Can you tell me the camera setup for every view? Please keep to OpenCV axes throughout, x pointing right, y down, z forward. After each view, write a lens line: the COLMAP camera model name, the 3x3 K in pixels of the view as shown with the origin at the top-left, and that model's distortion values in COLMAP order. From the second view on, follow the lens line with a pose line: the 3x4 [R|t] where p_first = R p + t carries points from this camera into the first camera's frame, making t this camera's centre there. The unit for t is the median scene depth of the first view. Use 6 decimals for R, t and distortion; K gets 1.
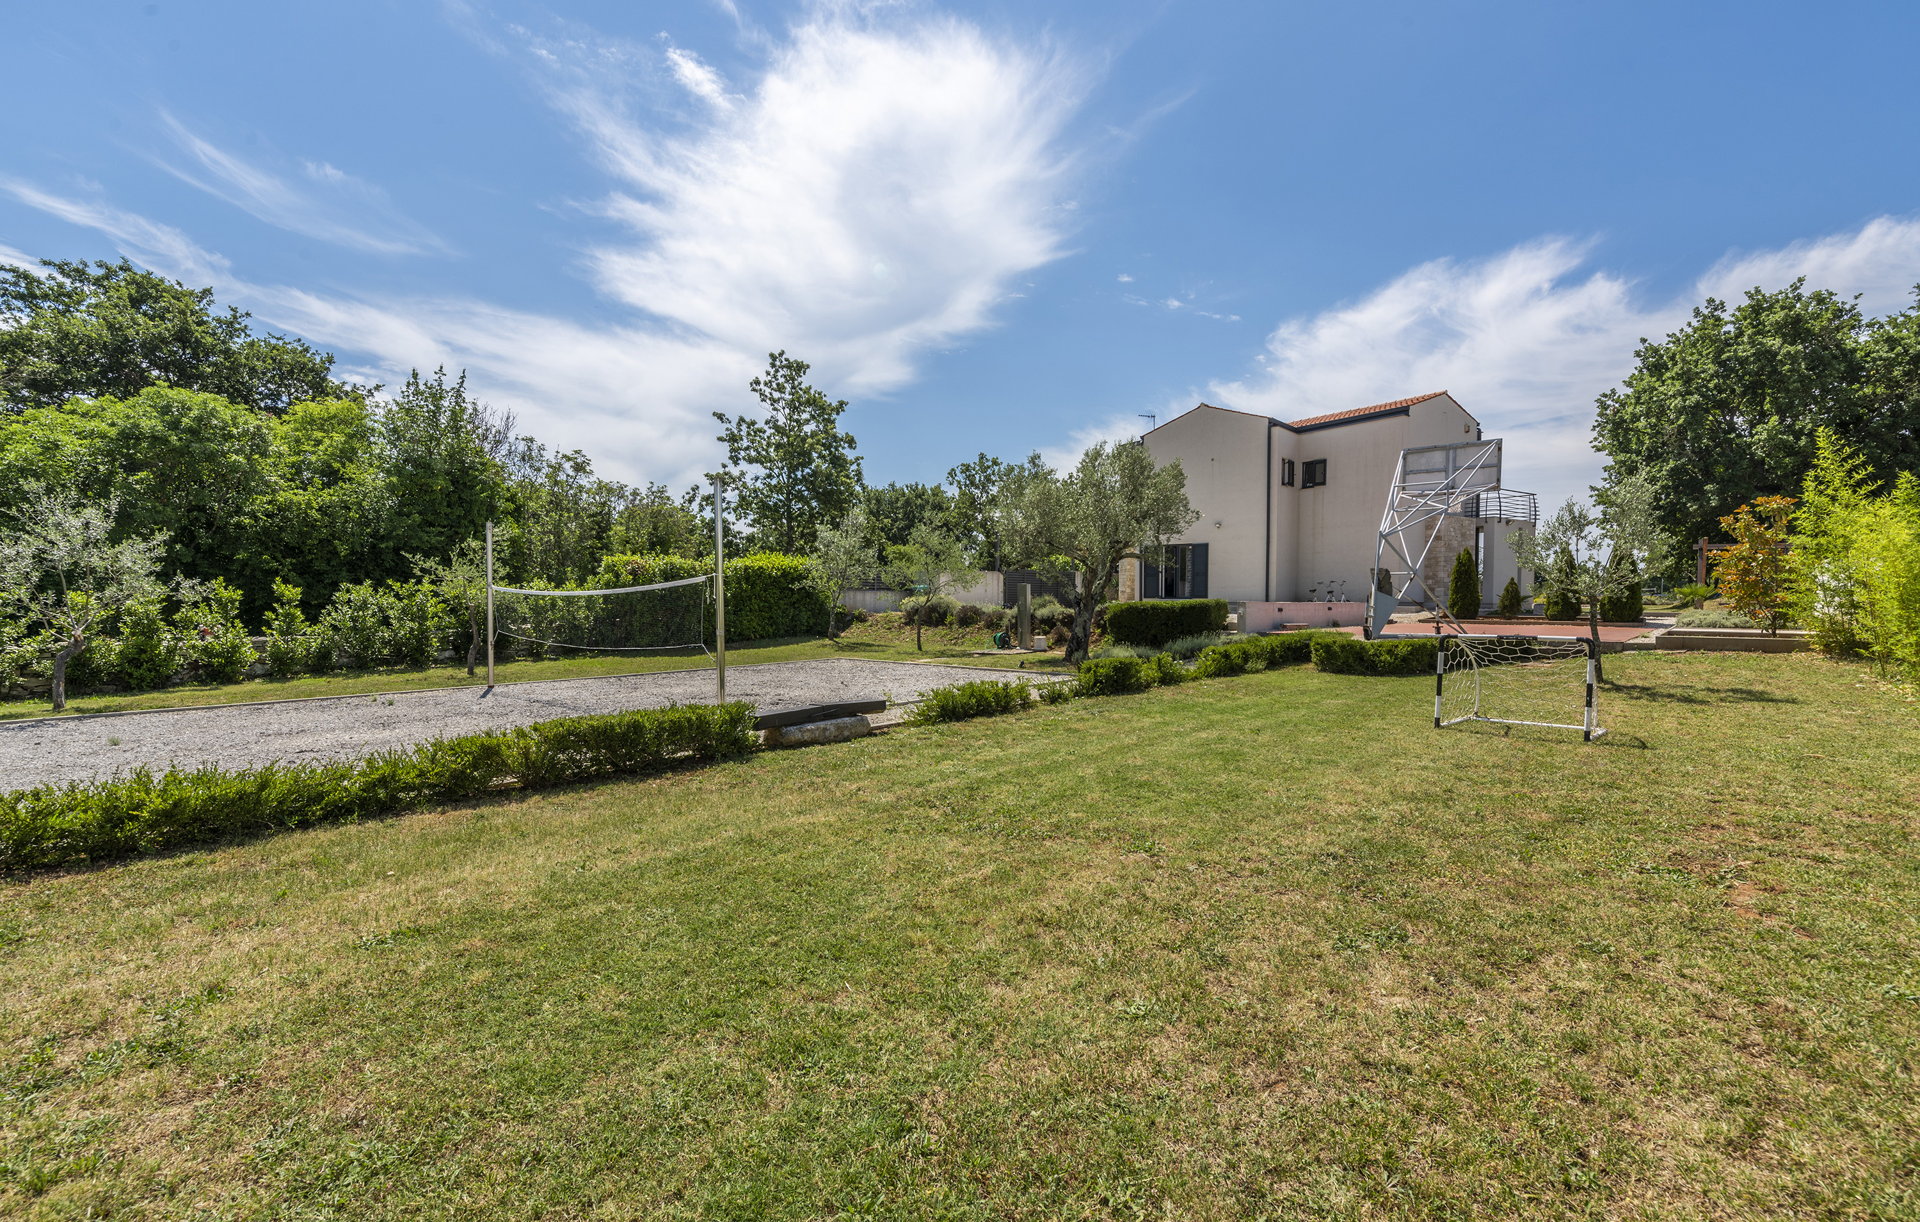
lens RADIAL K [[827.0, 0, 961.9], [0, 827.0, 626.9], [0, 0, 1]] dist [-0.002011, 0.000077]
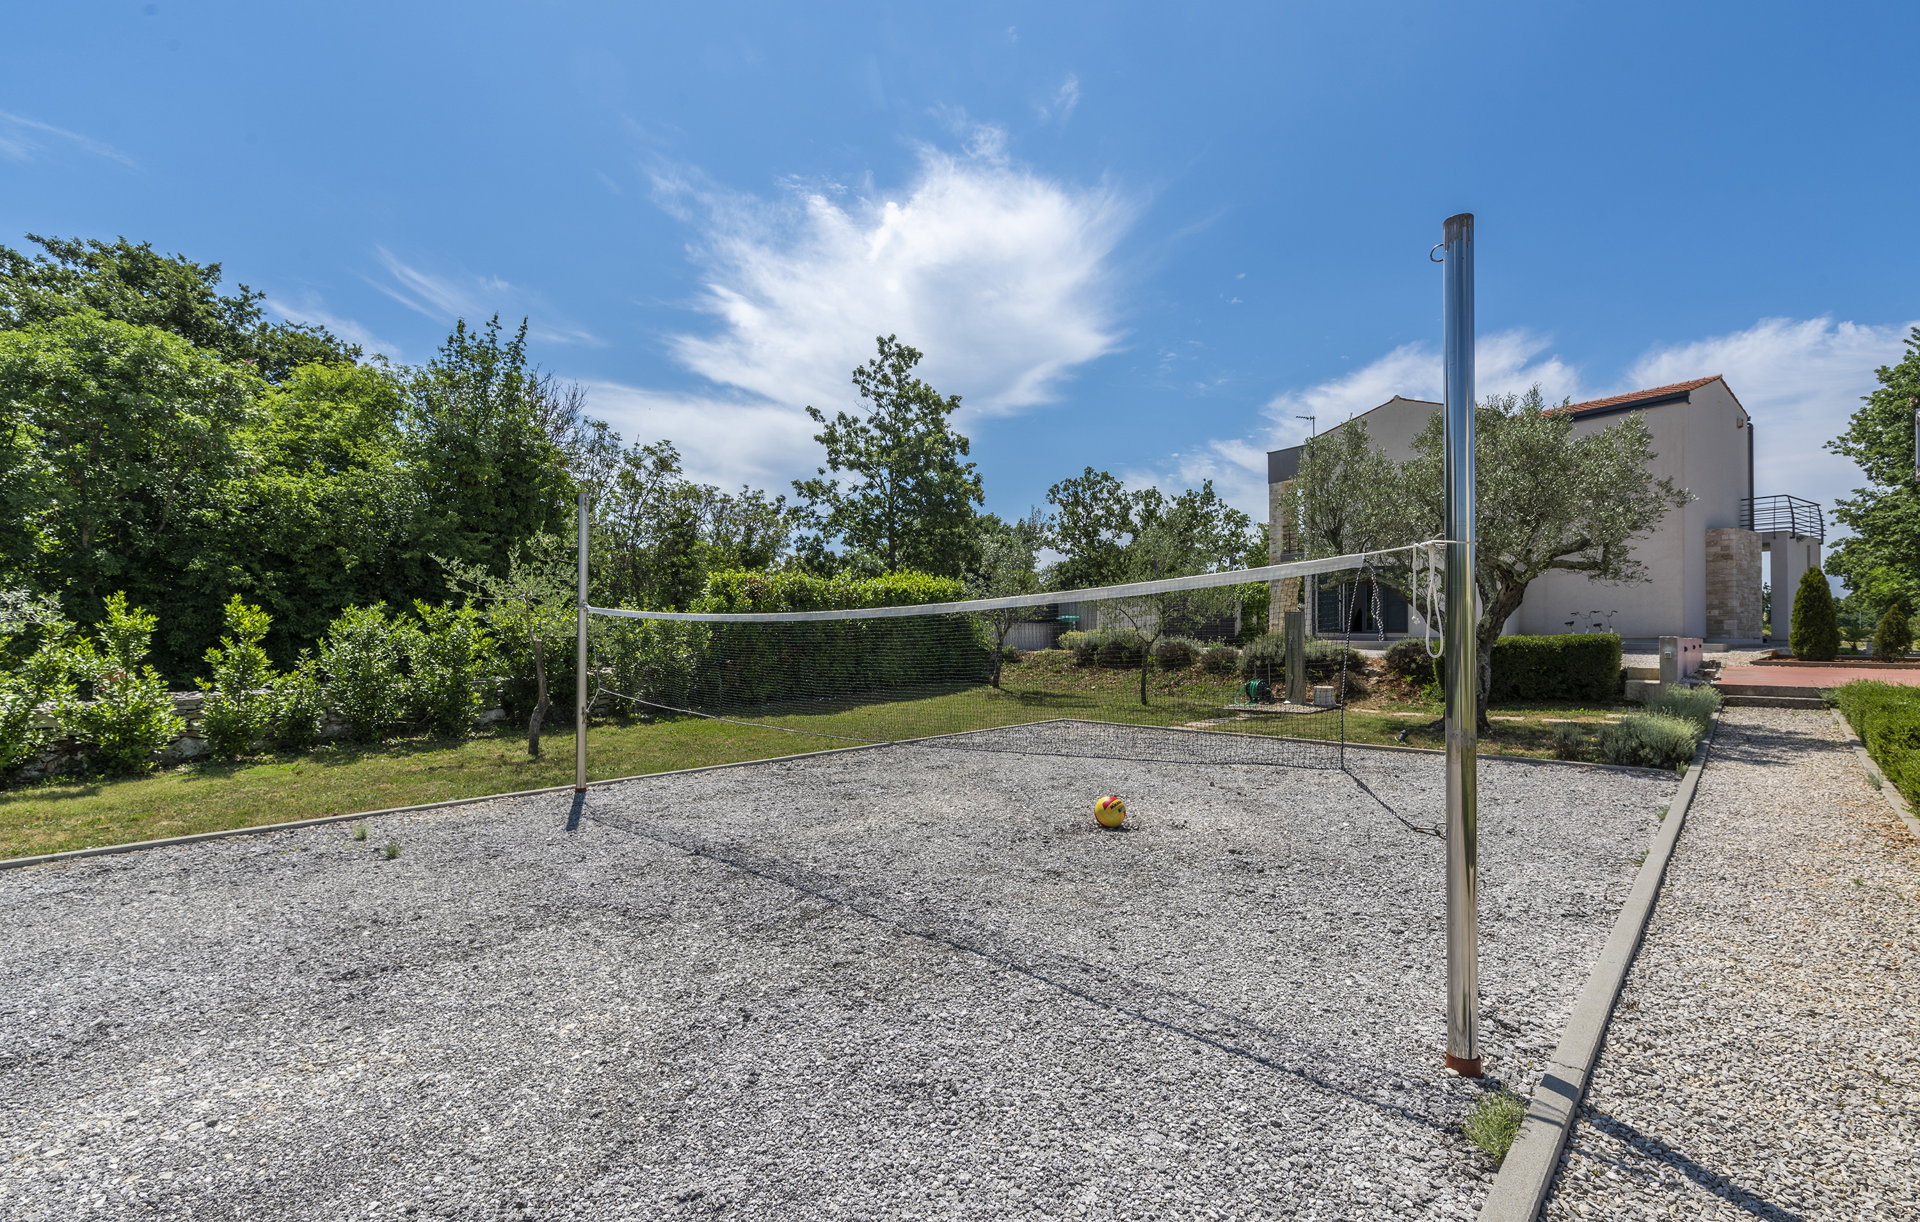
lens RADIAL K [[833.2, 0, 969.6], [0, 833.2, 614.9], [0, 0, 1]] dist [0.001194, -0.000089]
pose [[0.999793, 0.001265, -0.020311, -0.154272], [-0.002395, 0.998443, -0.055738, -0.007106], [0.020209, 0.055775, 0.998239, 0.227451]]
